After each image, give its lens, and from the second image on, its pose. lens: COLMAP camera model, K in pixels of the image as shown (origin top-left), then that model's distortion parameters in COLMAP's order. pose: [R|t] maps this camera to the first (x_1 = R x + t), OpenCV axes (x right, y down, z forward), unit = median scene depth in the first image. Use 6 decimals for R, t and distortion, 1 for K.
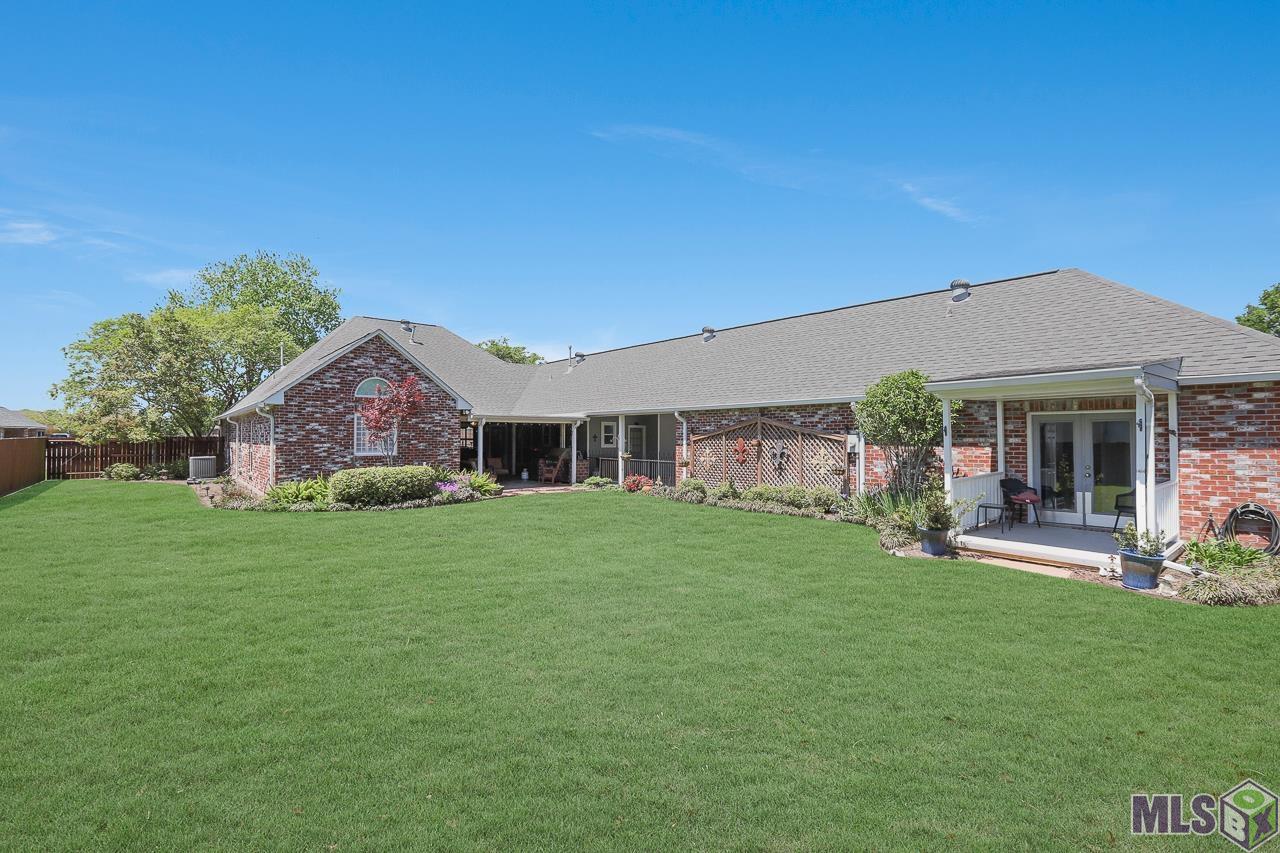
lens RADIAL K [[598.3, 0, 637.8], [0, 598.3, 412.2], [0, 0, 1]] dist [-0.041110, 0.017941]
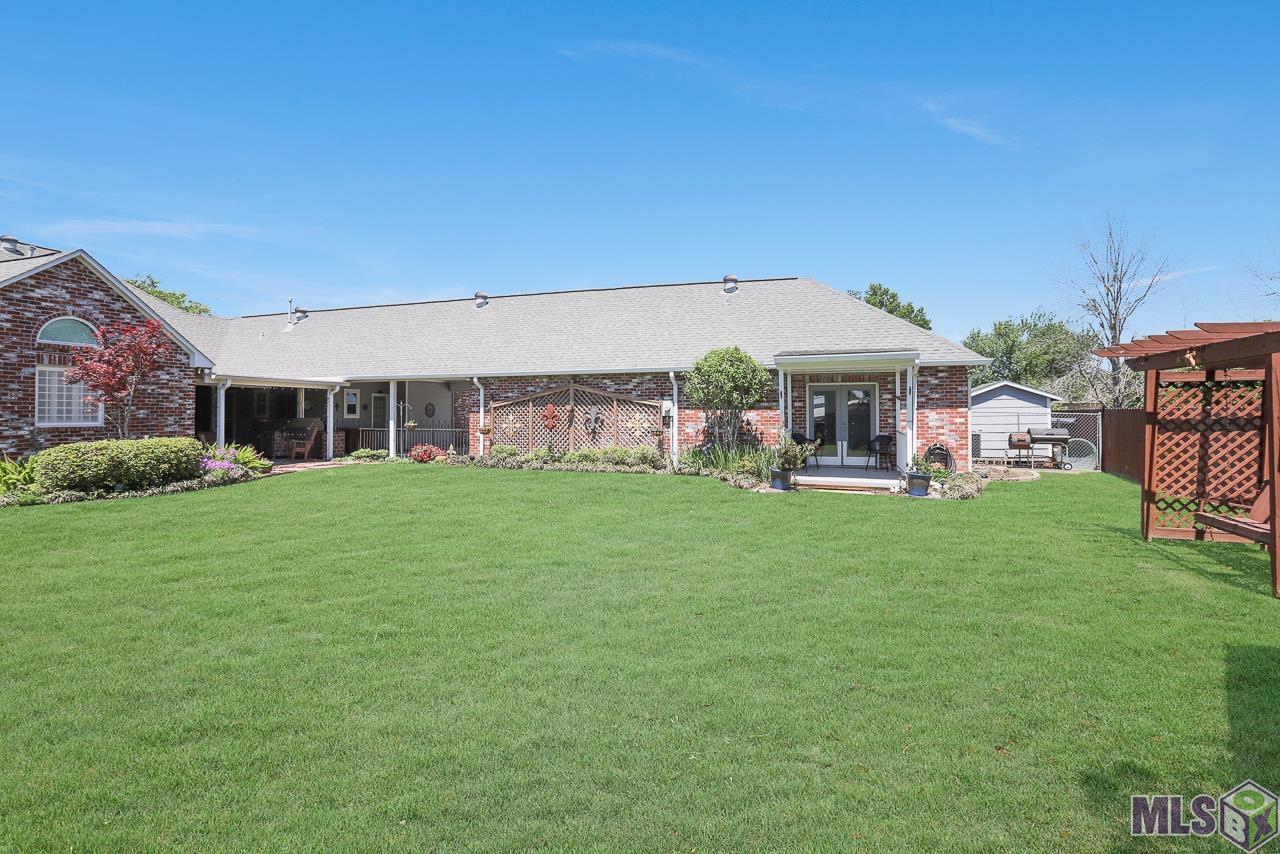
lens RADIAL K [[609.6, 0, 632.3], [0, 609.6, 417.4], [0, 0, 1]] dist [-0.044535, 0.022674]
pose [[0.845355, -0.004786, 0.534183, -0.281576], [-0.020429, 0.998939, 0.041279, 0.020117], [-0.533814, -0.045808, 0.844360, 0.037769]]
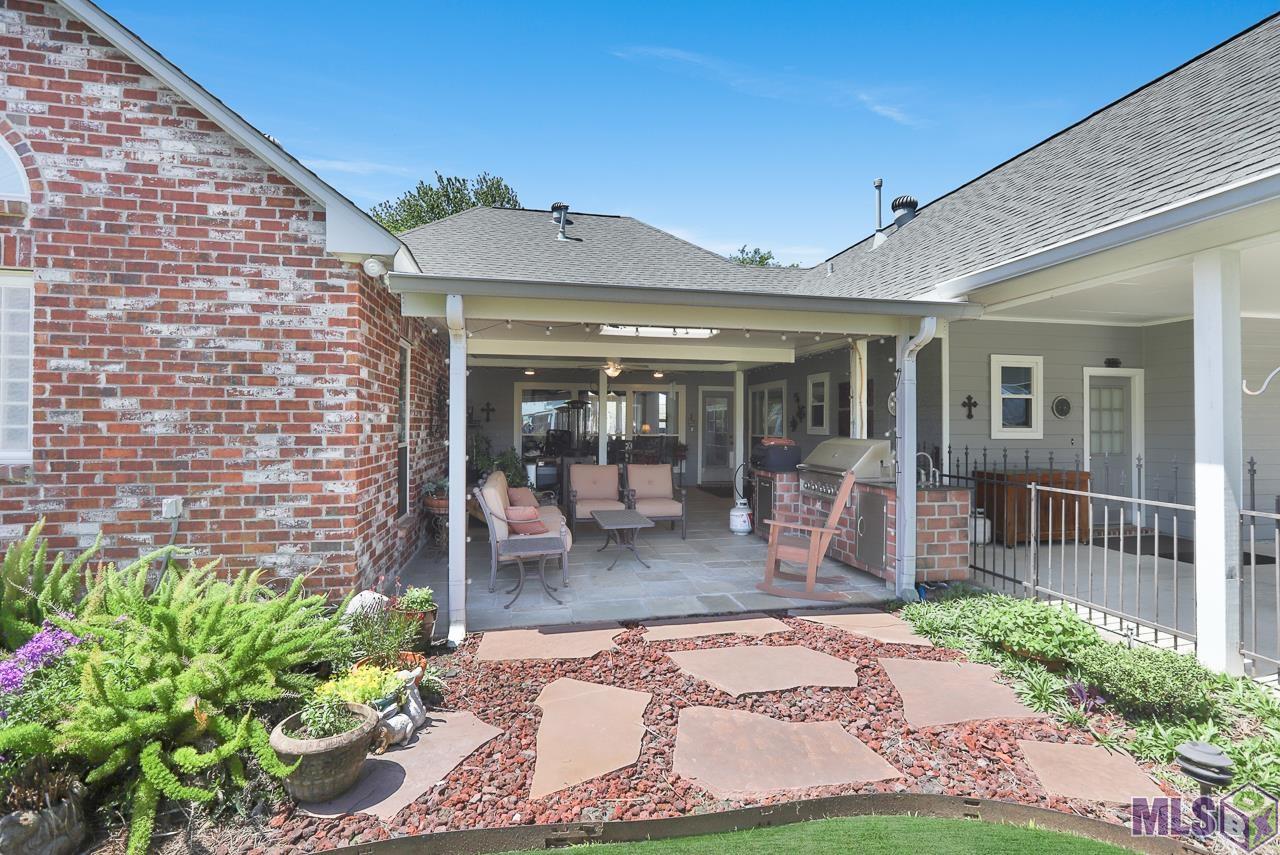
lens RADIAL K [[598.3, 0, 637.8], [0, 598.3, 413.2], [0, 0, 1]] dist [-0.041110, 0.017941]
pose [[0.880704, -0.004712, -0.473644, -0.123310], [0.015461, 0.999704, 0.018803, 0.059676], [0.473415, -0.023883, 0.880516, 1.031456]]
